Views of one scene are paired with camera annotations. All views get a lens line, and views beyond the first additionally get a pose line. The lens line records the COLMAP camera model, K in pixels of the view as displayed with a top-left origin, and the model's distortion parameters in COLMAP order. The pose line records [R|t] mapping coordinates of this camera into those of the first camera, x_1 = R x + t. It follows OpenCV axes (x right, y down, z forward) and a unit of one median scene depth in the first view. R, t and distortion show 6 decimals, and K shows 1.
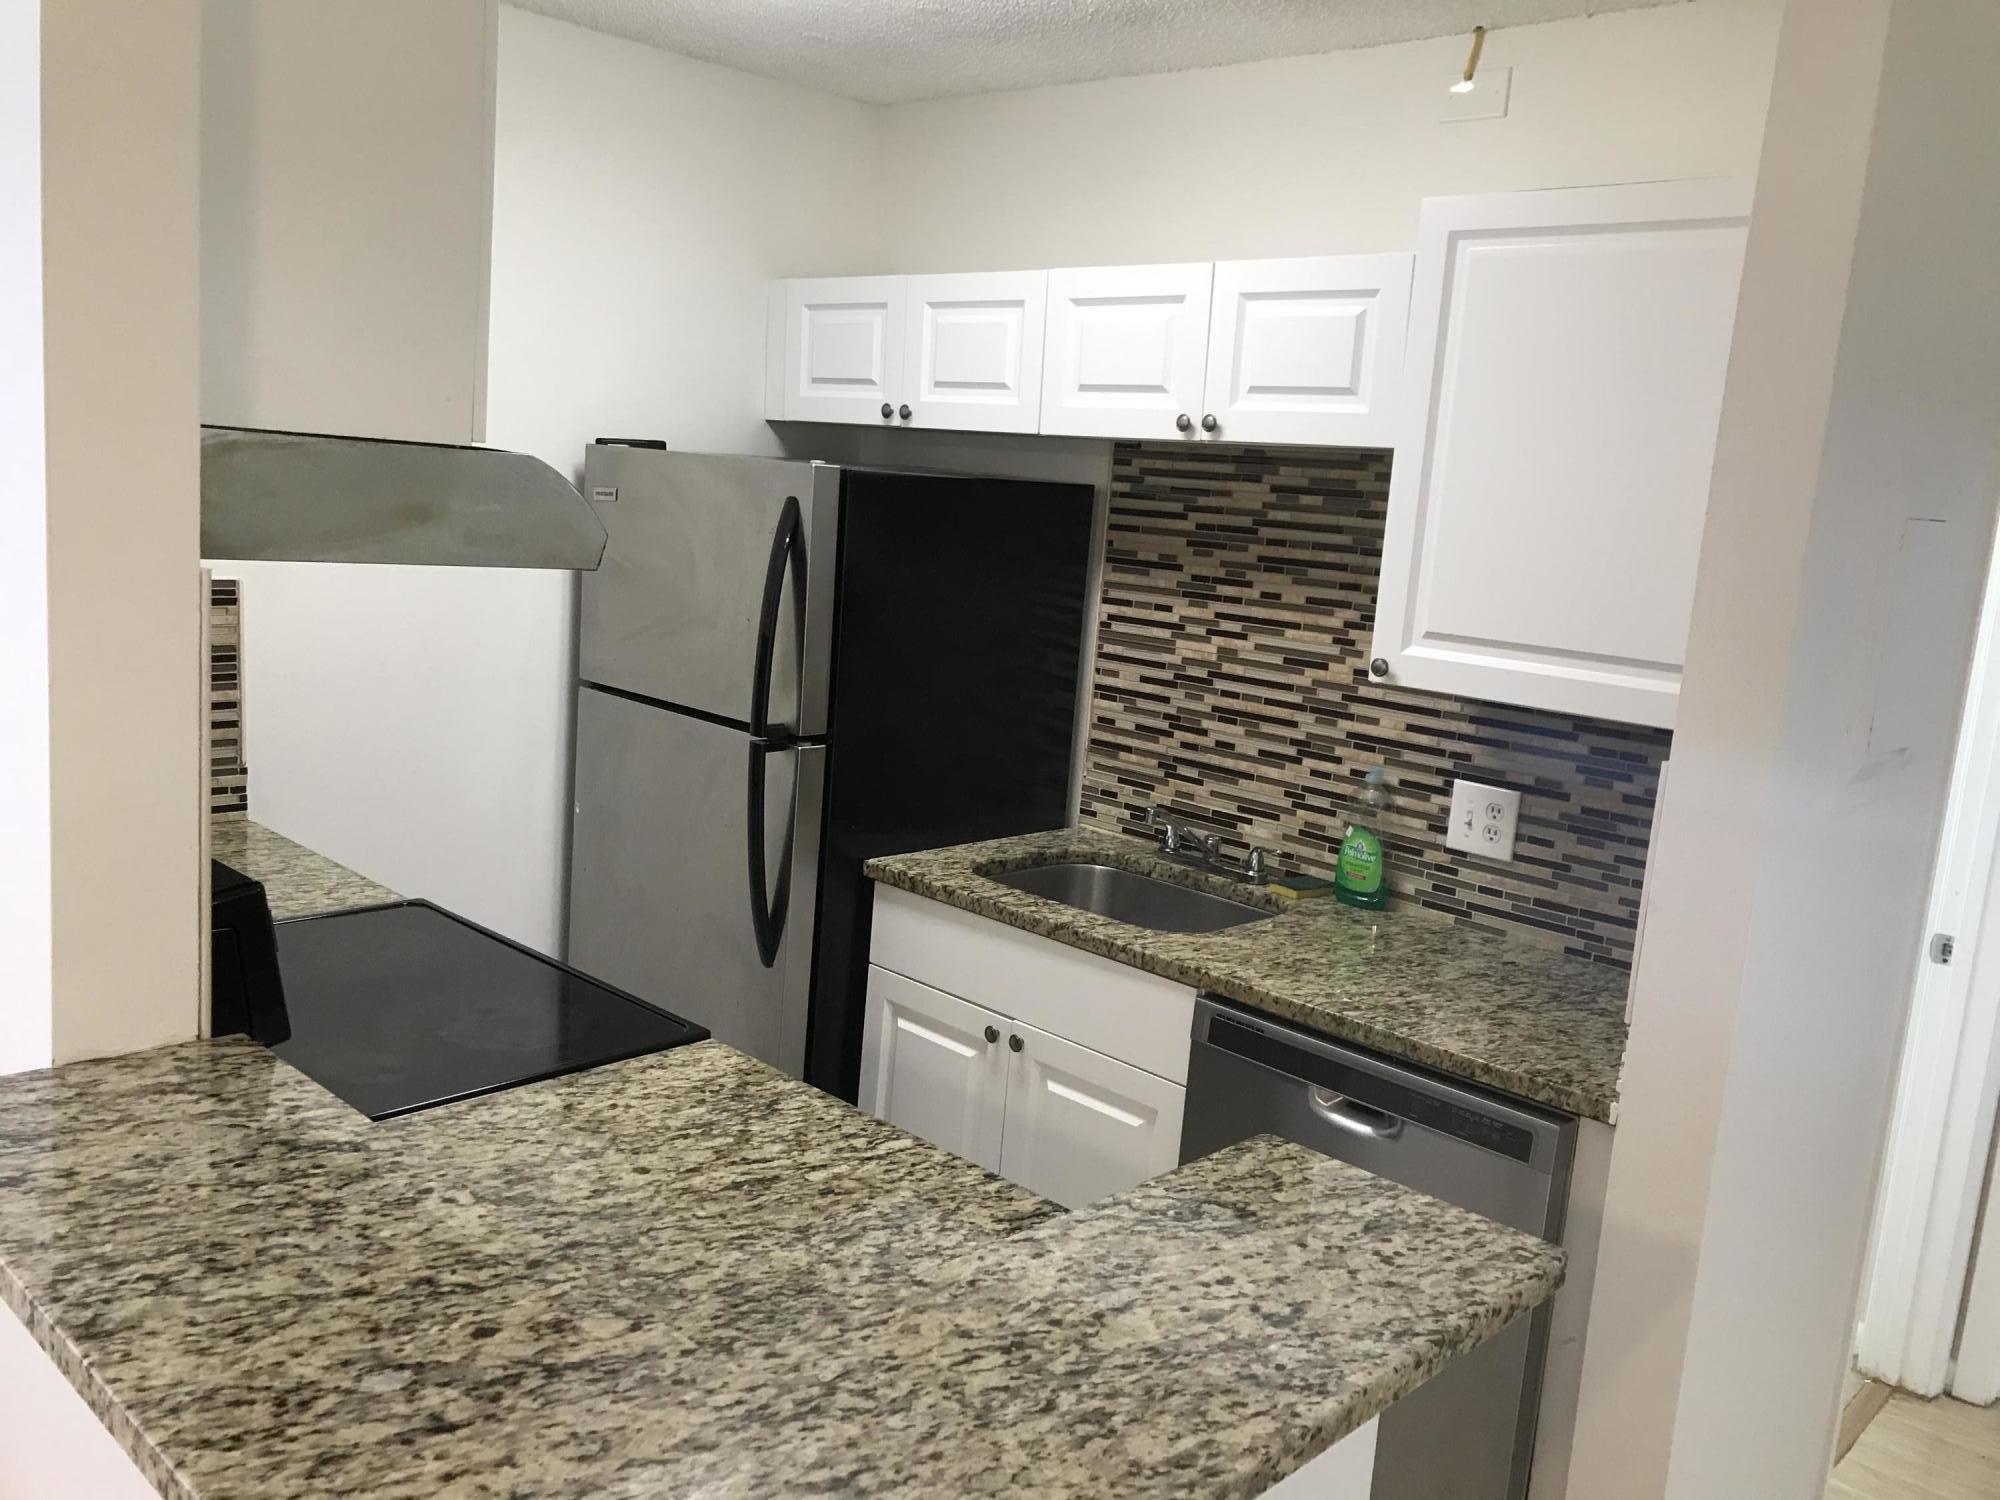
lens RADIAL K [[1625.0, 0, 993.9], [0, 1625.0, 738.5], [0, 0, 1]] dist [0.035620, -0.000281]
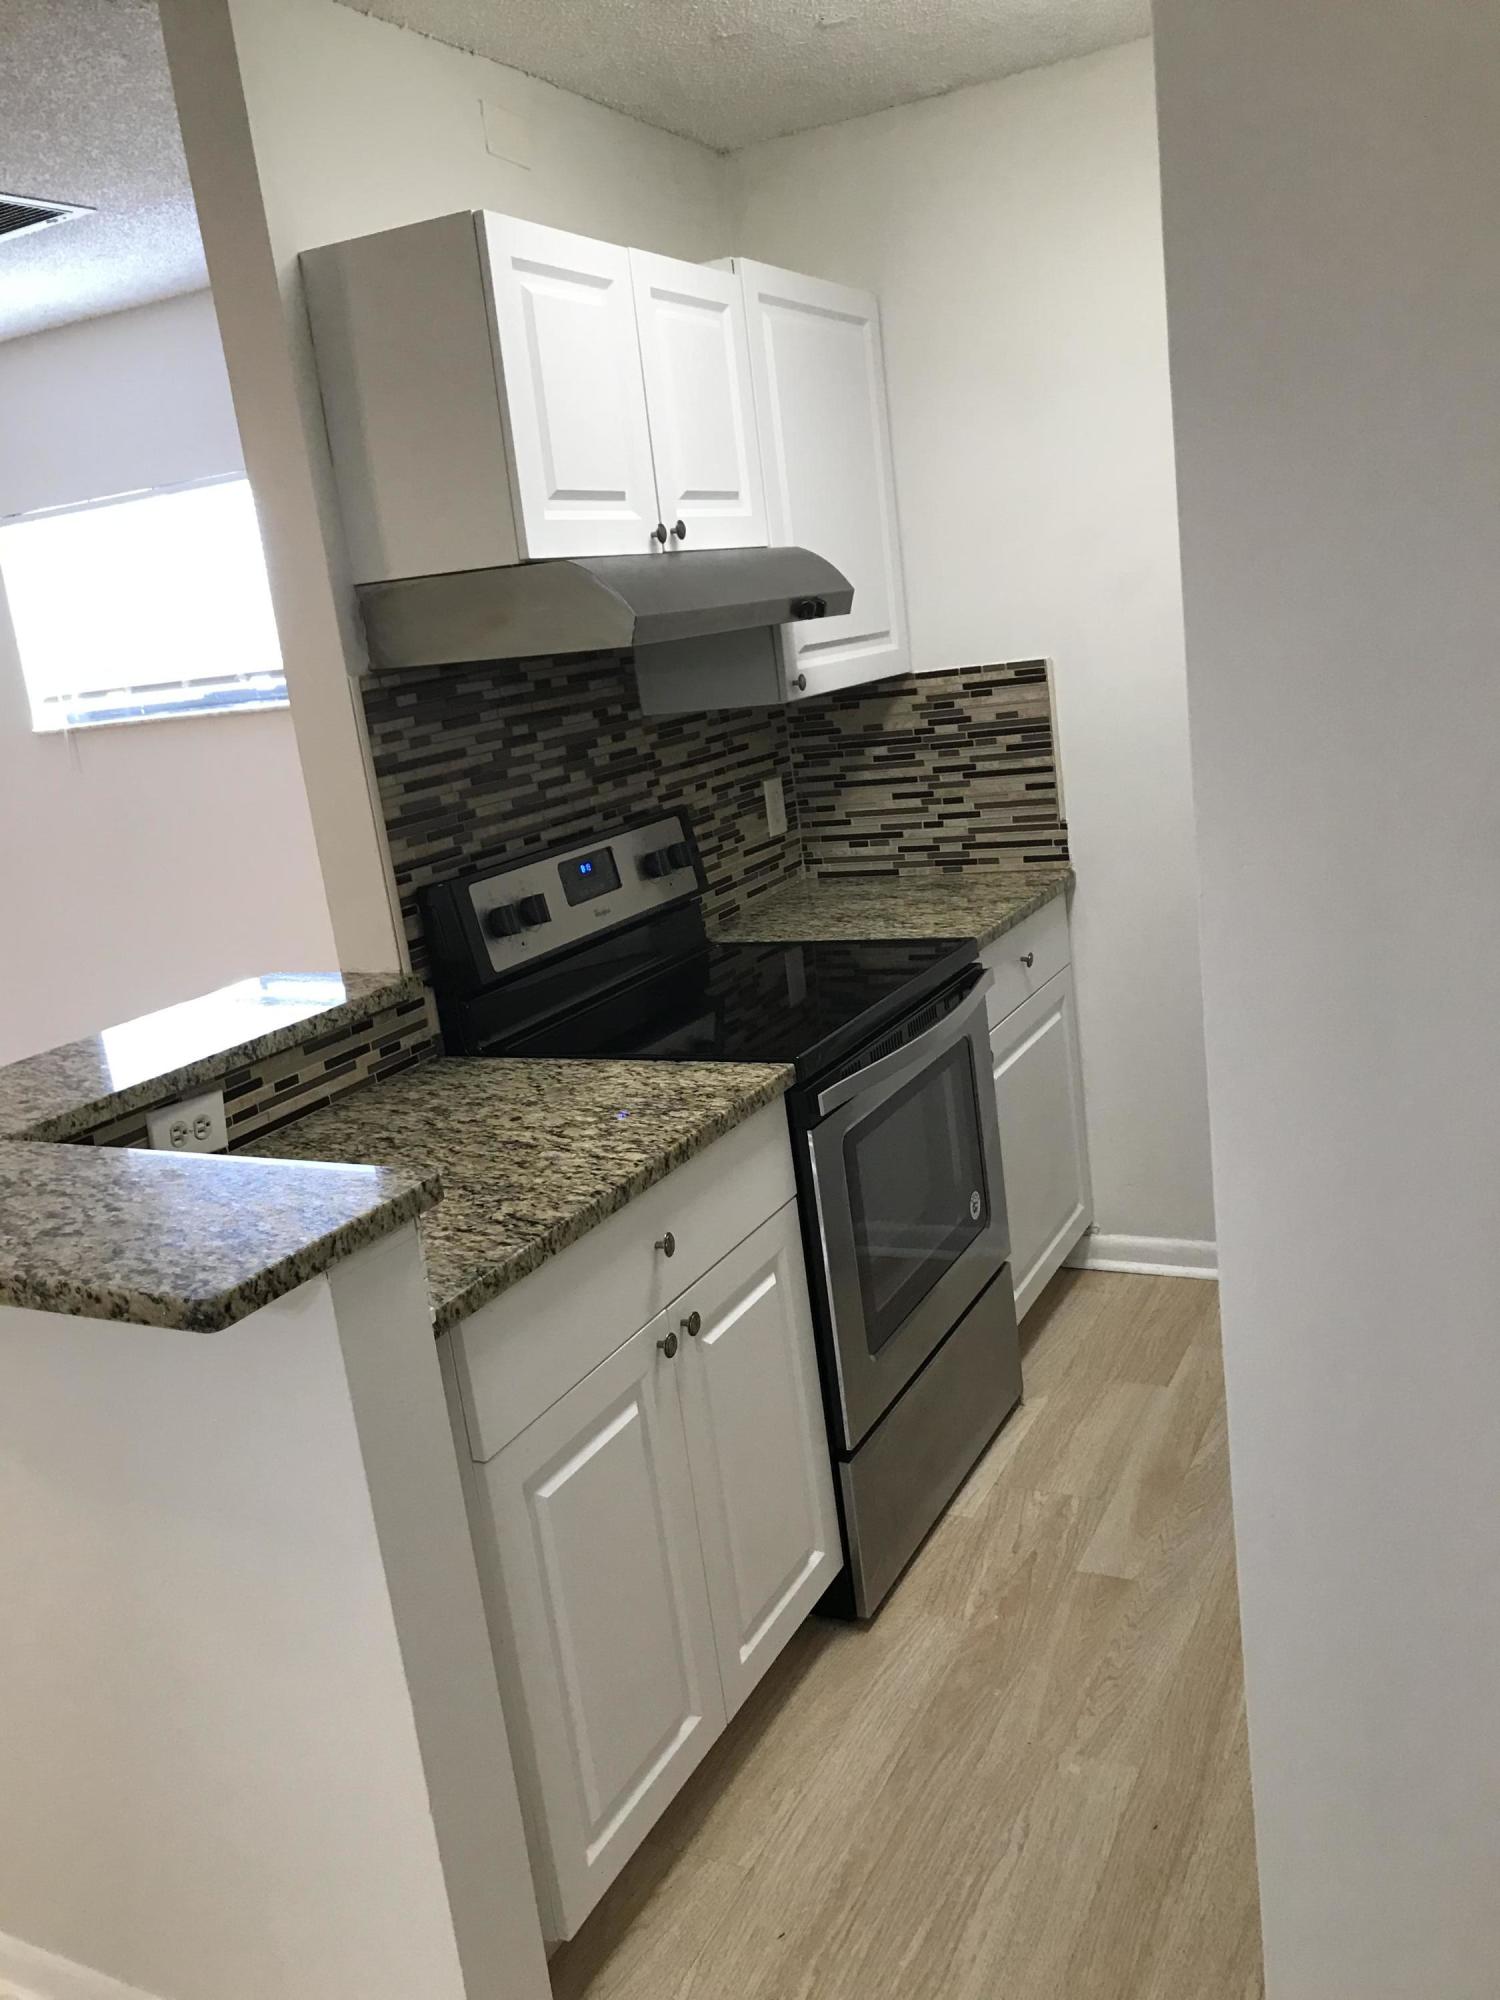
lens RADIAL K [[1625.0, 0, 750.0], [0, 1625.0, 1000.0], [0, 0, 1]] dist [0.035620, -0.000281]
pose [[0.267973, 0.115324, -0.956499, 0.992770], [-0.012623, 0.993145, 0.116205, 0.018007], [0.963344, -0.019066, 0.267592, 0.786575]]
